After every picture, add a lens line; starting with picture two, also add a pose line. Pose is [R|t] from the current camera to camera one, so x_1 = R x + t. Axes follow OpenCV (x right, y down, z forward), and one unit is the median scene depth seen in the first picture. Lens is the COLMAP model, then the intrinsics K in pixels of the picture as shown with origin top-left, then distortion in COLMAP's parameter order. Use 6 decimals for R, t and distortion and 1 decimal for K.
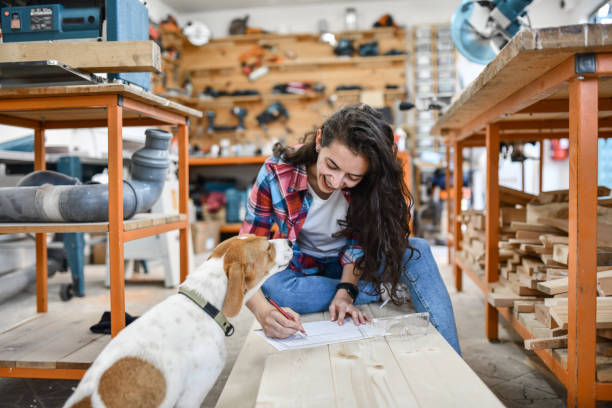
lens RADIAL K [[607.0, 0, 306.0], [0, 607.0, 204.0], [0, 0, 1]] dist [-0.090131, 0.125931]
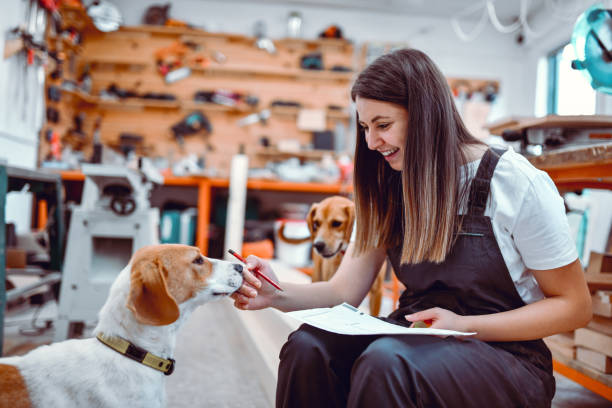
lens RADIAL K [[588.8, 0, 306.0], [0, 588.8, 204.0], [0, 0, 1]] dist [-0.064194, 0.102657]
pose [[0.961428, 0.059389, 0.268569, -0.117603], [-0.053124, 0.998121, -0.030544, -0.025040], [-0.269878, 0.015098, 0.962776, 0.185534]]
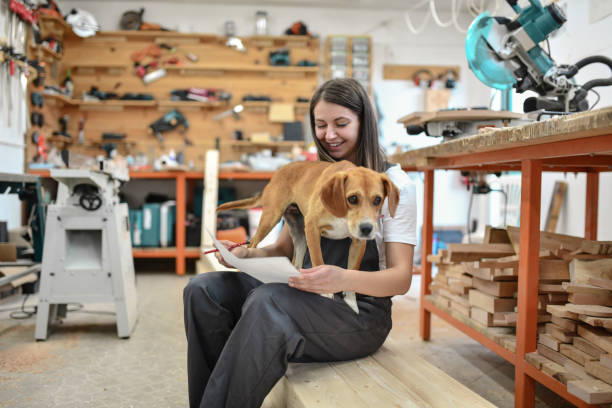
lens RADIAL K [[588.8, 0, 306.0], [0, 588.8, 204.0], [0, 0, 1]] dist [-0.064194, 0.102657]
pose [[0.964472, 0.013783, 0.263824, -0.089919], [-0.012918, 0.999904, -0.005014, -0.027748], [-0.263868, 0.001428, 0.964558, 0.118898]]
